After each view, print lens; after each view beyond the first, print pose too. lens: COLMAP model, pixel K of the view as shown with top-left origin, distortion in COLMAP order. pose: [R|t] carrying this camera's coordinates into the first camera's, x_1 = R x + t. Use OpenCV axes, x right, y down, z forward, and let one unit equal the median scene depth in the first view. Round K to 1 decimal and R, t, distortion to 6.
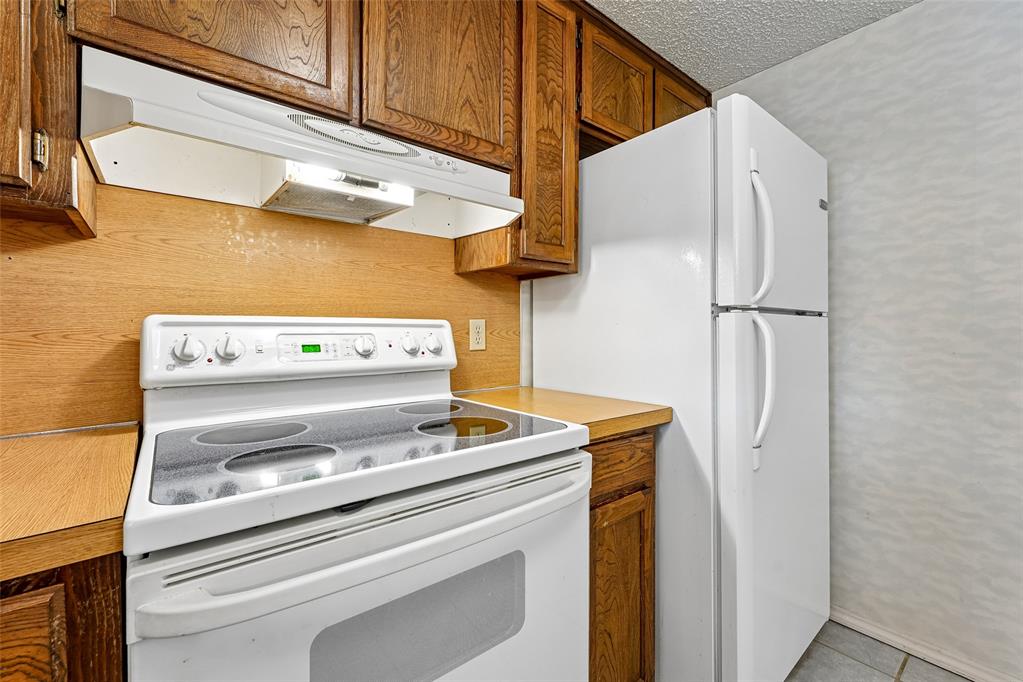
lens RADIAL K [[430.1, 0, 510.2], [0, 430.1, 330.1], [0, 0, 1]] dist [0.001098, 0.000142]
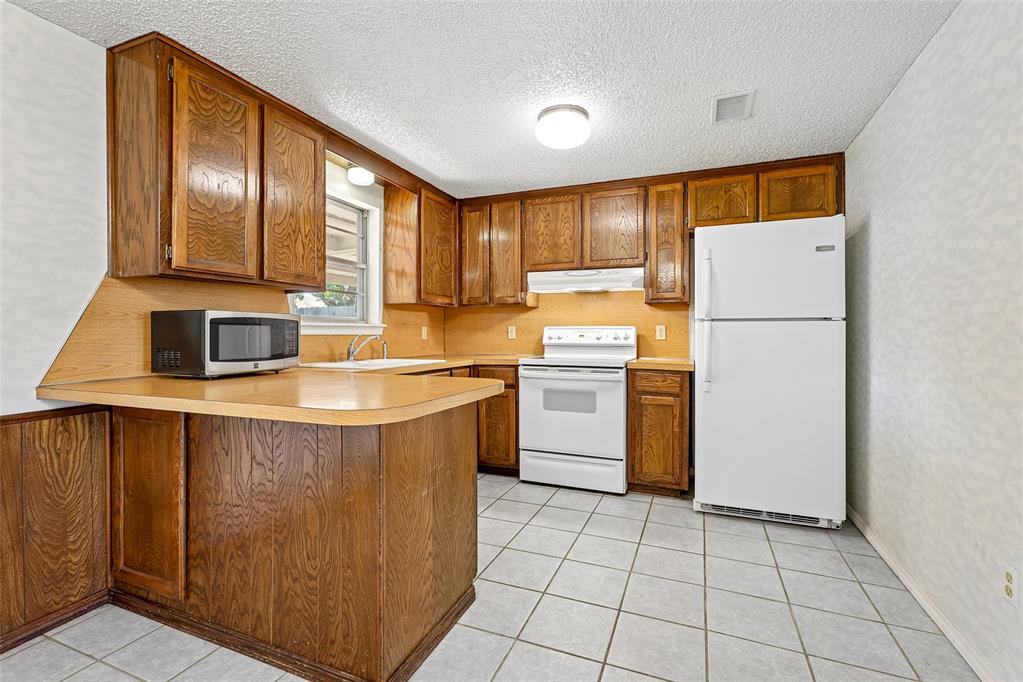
lens RADIAL K [[459.1, 0, 511.5], [0, 459.1, 341.0], [0, 0, 1]] dist [-0.000313, -0.000028]
pose [[0.485677, 0.019018, -0.873931, 2.204771], [0.000290, 0.999760, 0.021917, 0.003825], [0.874138, -0.010899, 0.485555, -1.074081]]
